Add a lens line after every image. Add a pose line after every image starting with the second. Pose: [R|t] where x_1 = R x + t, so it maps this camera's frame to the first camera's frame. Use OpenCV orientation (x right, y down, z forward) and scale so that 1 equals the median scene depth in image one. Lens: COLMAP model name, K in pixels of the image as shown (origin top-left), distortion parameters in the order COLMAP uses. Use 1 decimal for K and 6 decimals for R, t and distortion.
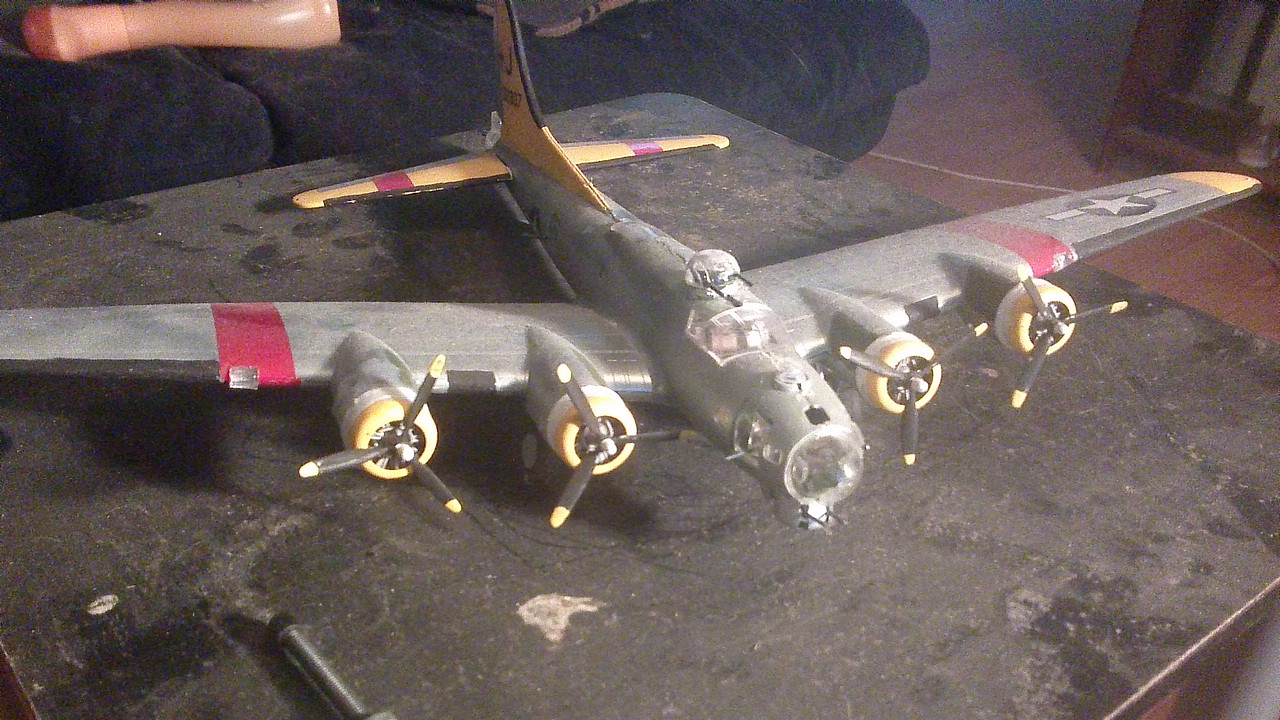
lens RADIAL K [[1192.6, 0, 645.5], [0, 1192.6, 440.7], [0, 0, 1]] dist [-0.045994, 0.000000]
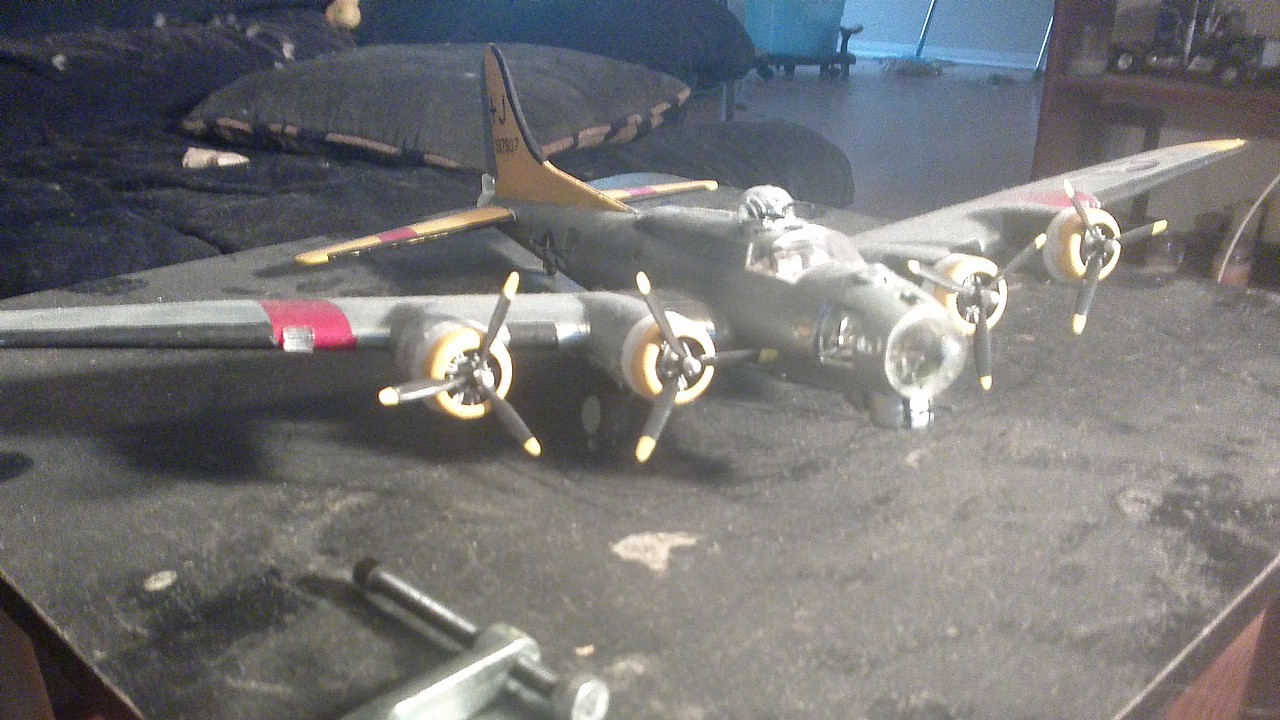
lens RADIAL K [[1192.6, 0, 629.3], [0, 1192.6, 442.0], [0, 0, 1]] dist [-0.045994, 0.000000]
pose [[0.994196, -0.095641, 0.049258, -0.128072], [0.102580, 0.980745, -0.166184, 0.209286], [-0.032415, 0.170272, 0.984864, 0.069988]]
